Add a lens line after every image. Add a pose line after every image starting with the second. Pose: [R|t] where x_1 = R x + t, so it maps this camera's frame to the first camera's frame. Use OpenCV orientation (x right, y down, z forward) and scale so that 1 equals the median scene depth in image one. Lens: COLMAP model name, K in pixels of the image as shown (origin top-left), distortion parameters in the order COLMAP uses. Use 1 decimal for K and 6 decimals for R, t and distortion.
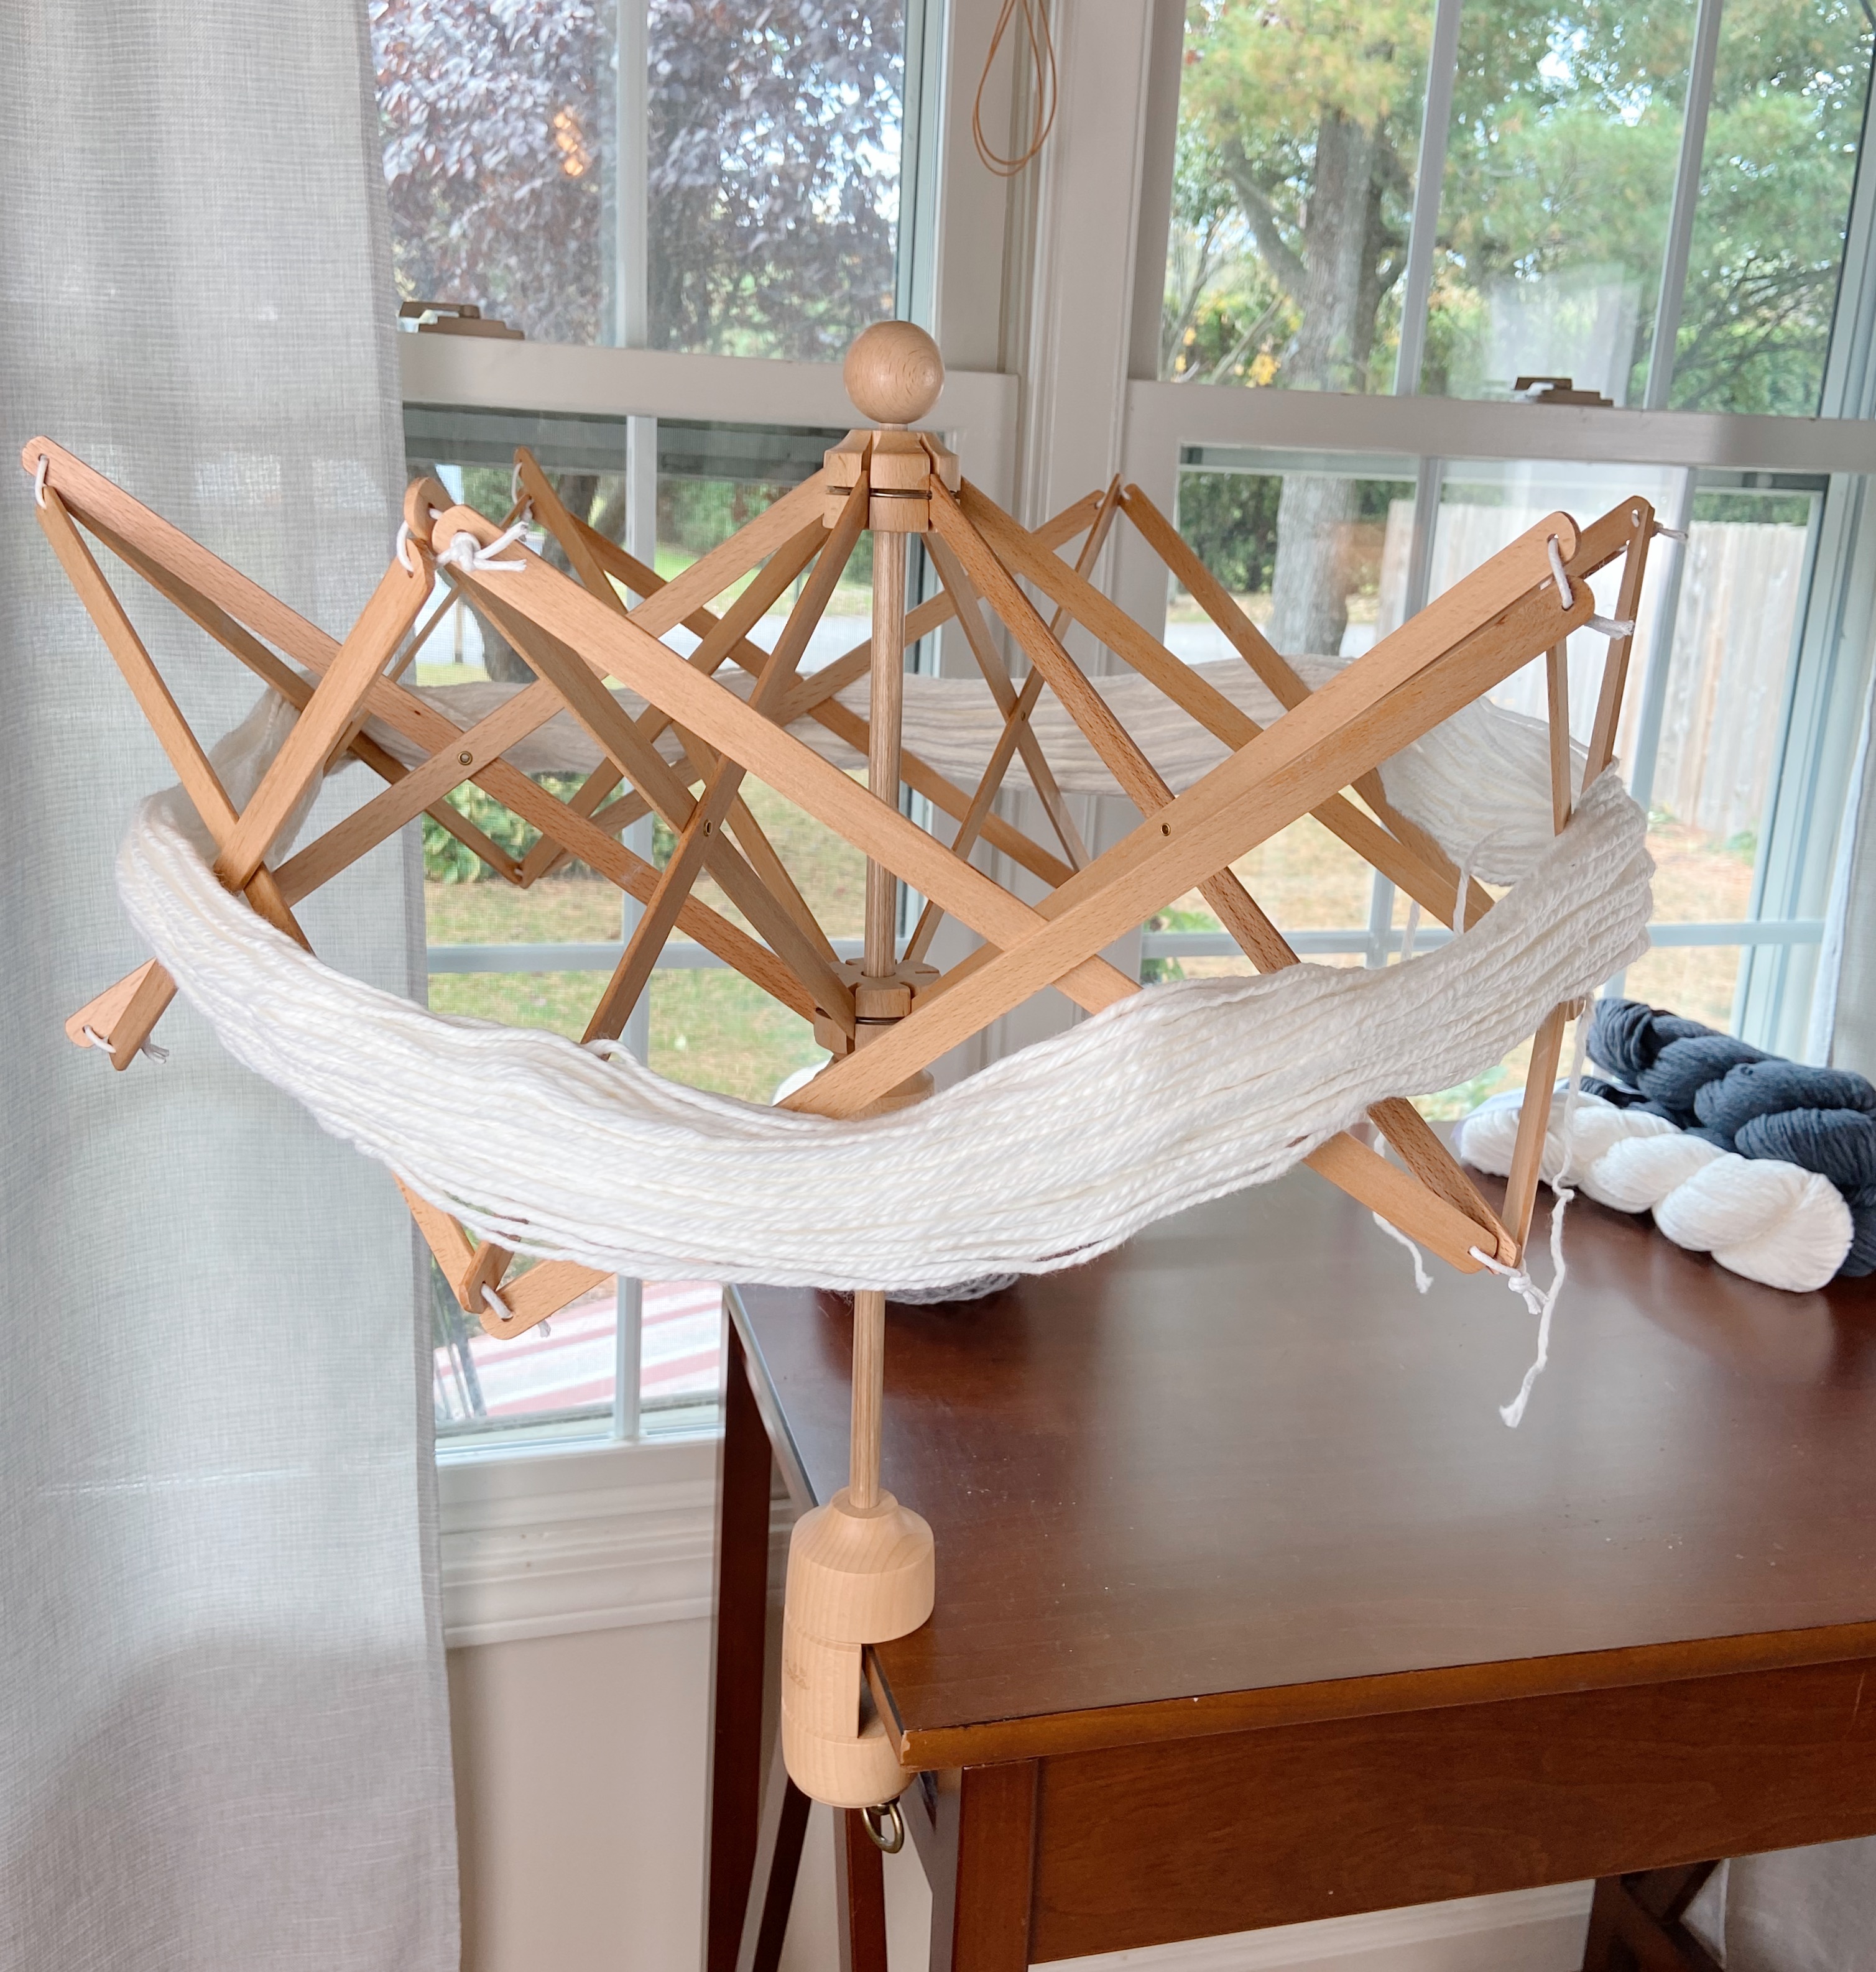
lens RADIAL K [[1888.3, 0, 938.0], [0, 1888.3, 986.0], [0, 0, 1]] dist [0.115576, -0.140089]
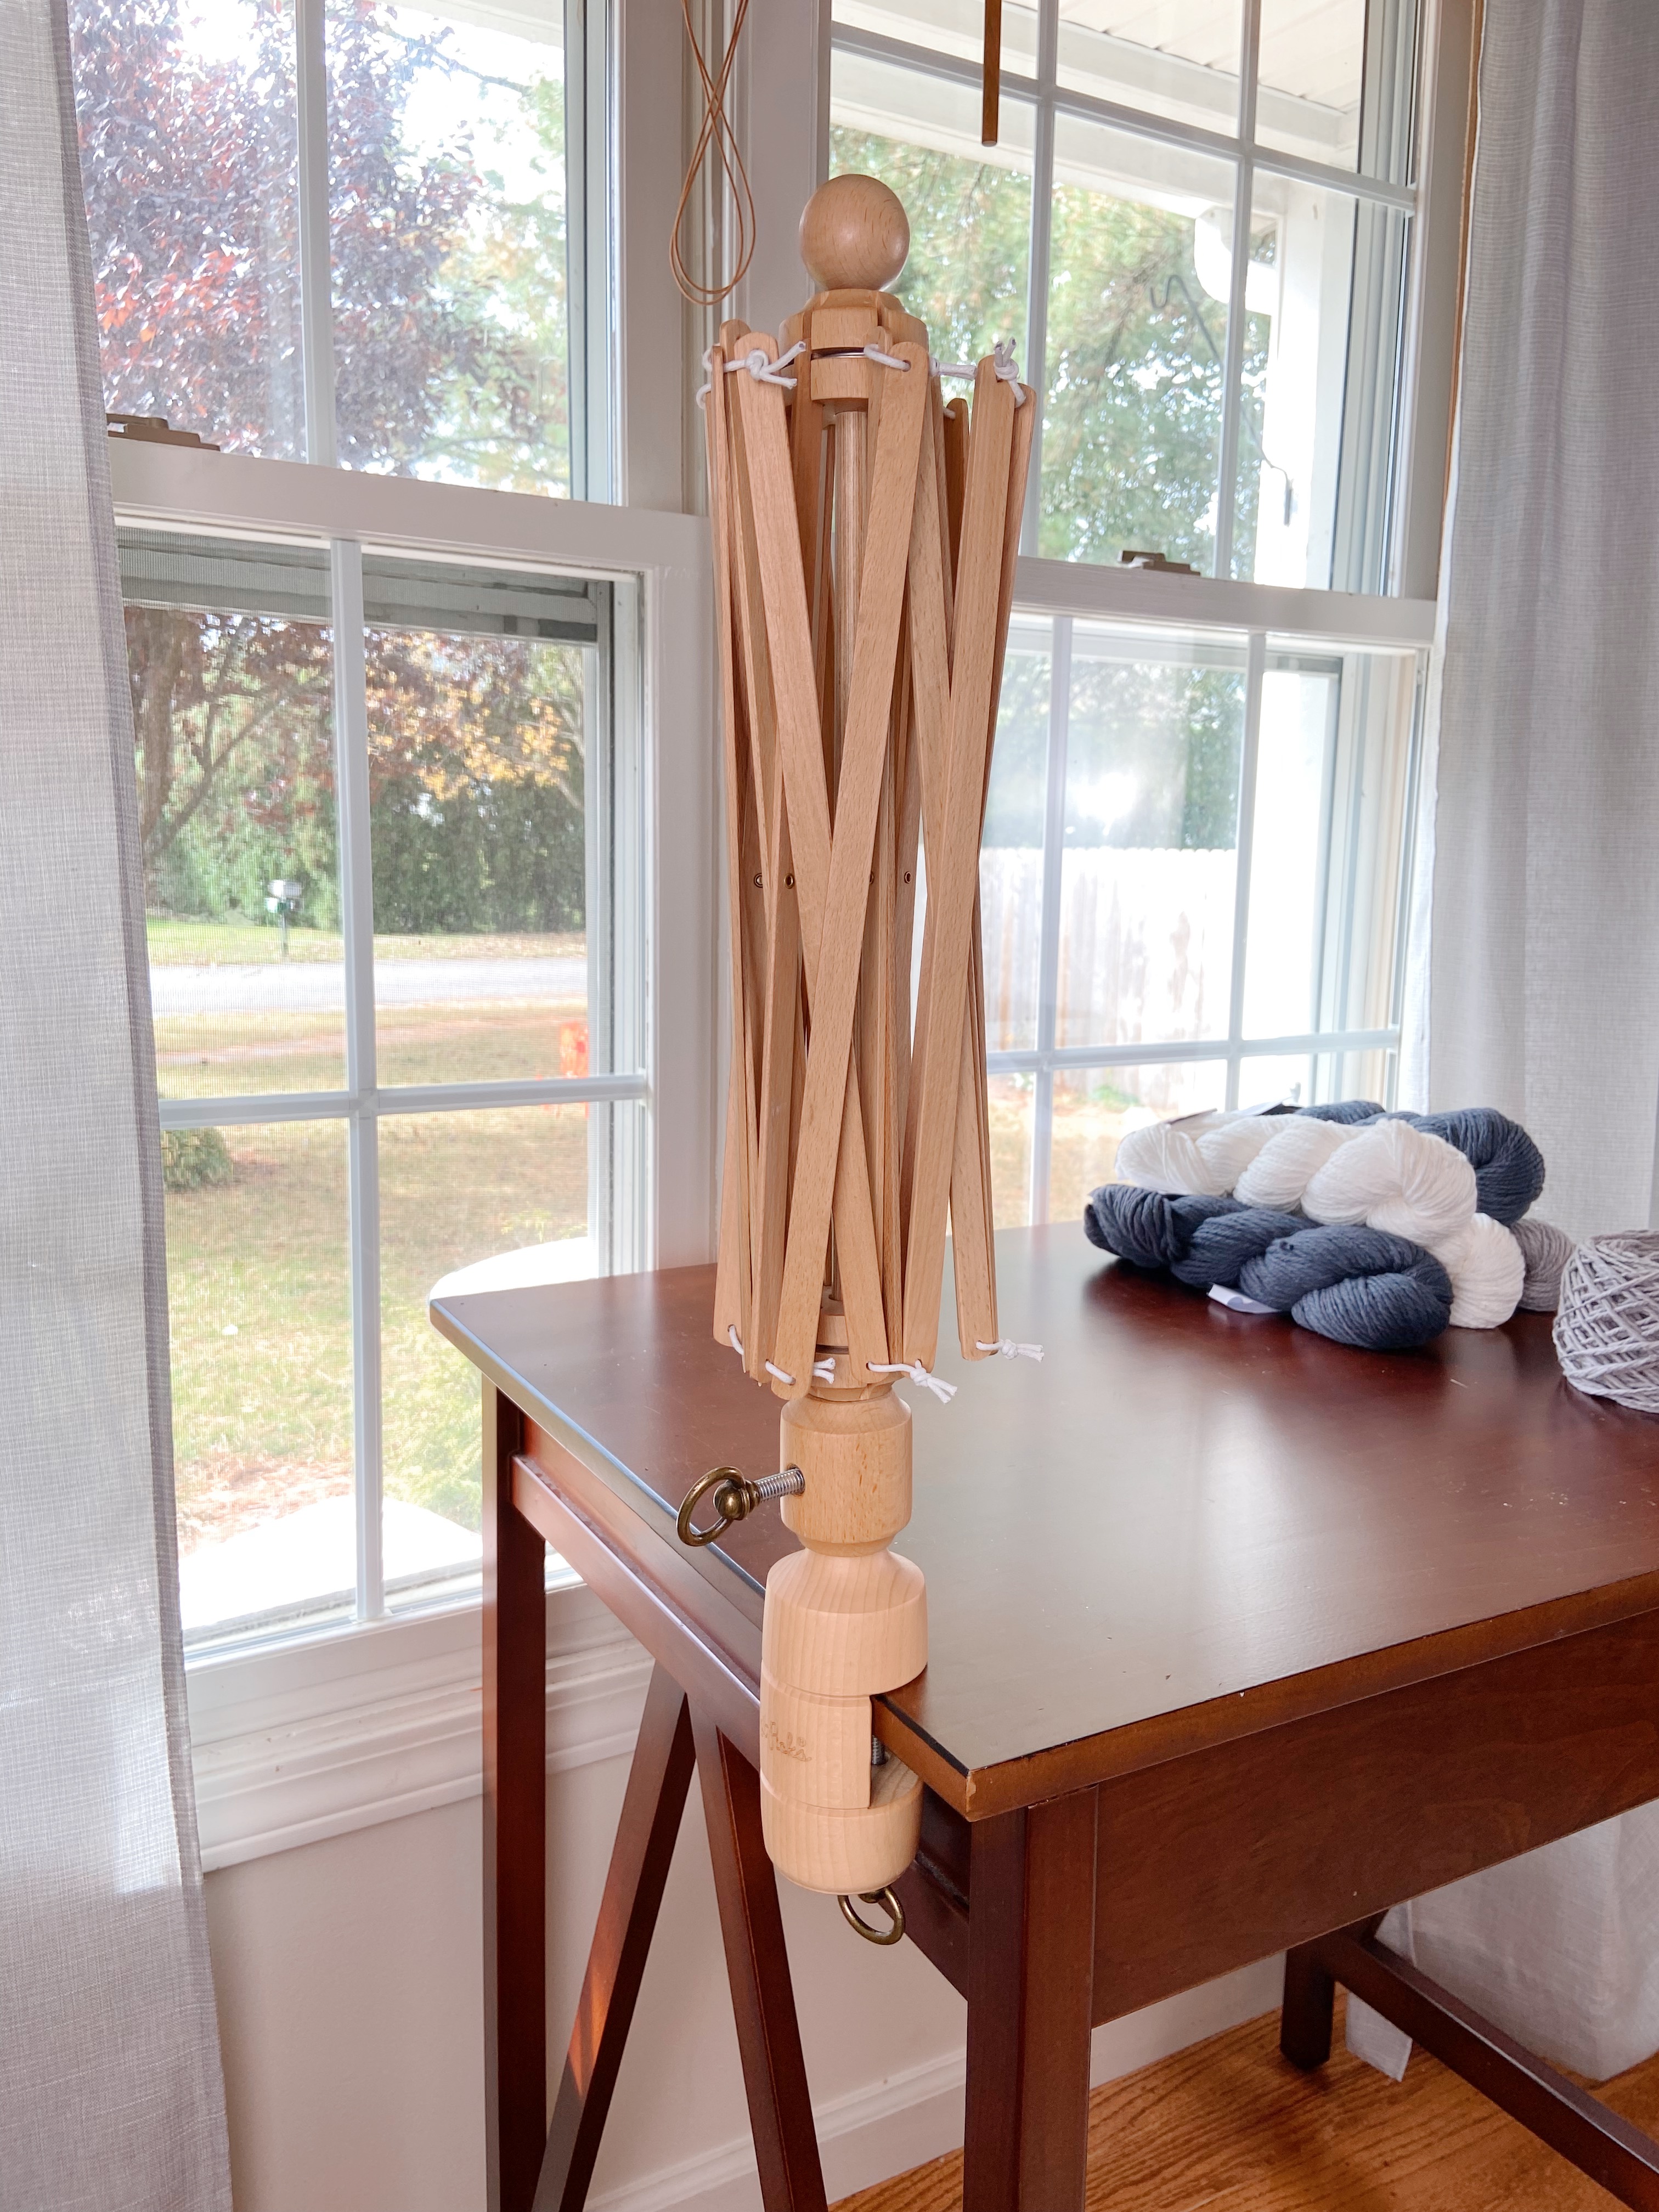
lens RADIAL K [[1664.4, 0, 869.7], [0, 1664.4, 1088.4], [0, 0, 1]] dist [0.072375, -0.086754]
pose [[0.970204, -0.071164, 0.231603, -0.110952], [0.090706, 0.993061, -0.074843, 0.068602], [-0.224669, 0.093620, 0.969927, 0.123099]]
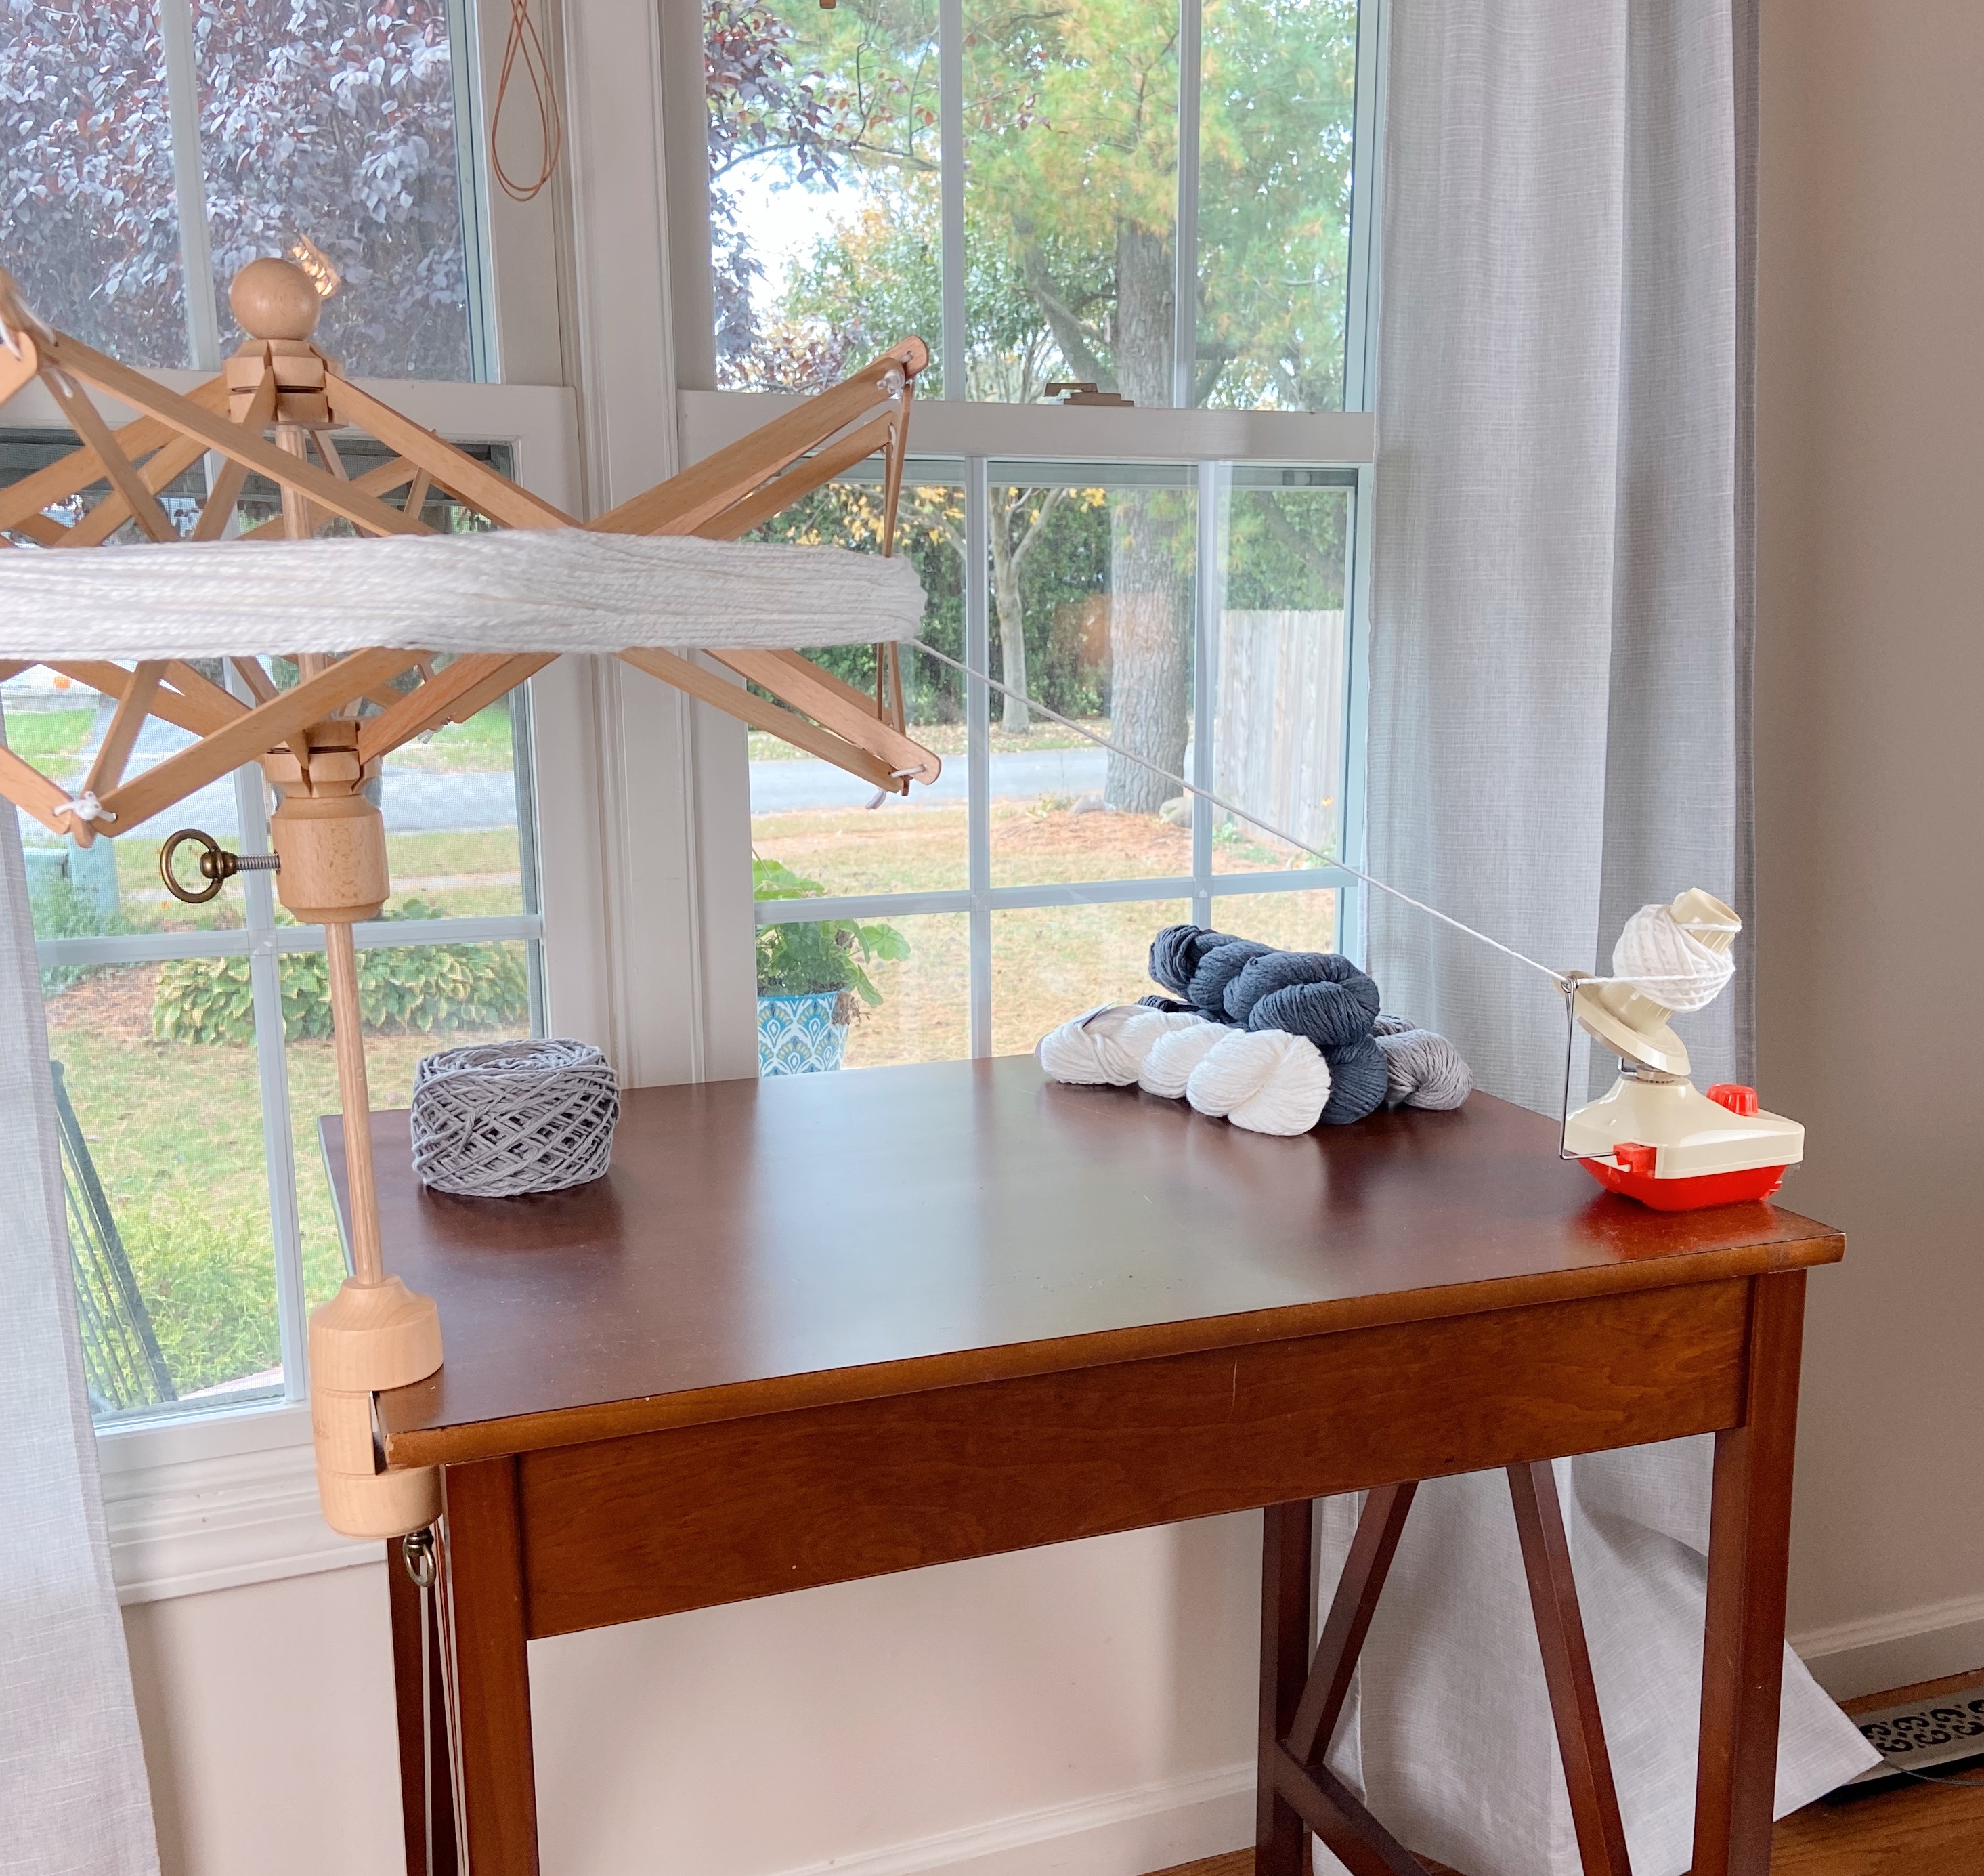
lens RADIAL K [[1899.8, 0, 936.9], [0, 1899.8, 1053.6], [0, 0, 1]] dist [0.115576, -0.140089]
pose [[0.992349, -0.077802, 0.095866, 0.117399], [0.079568, 0.996721, -0.014732, 0.100688], [-0.094406, 0.022247, 0.995285, -0.124049]]
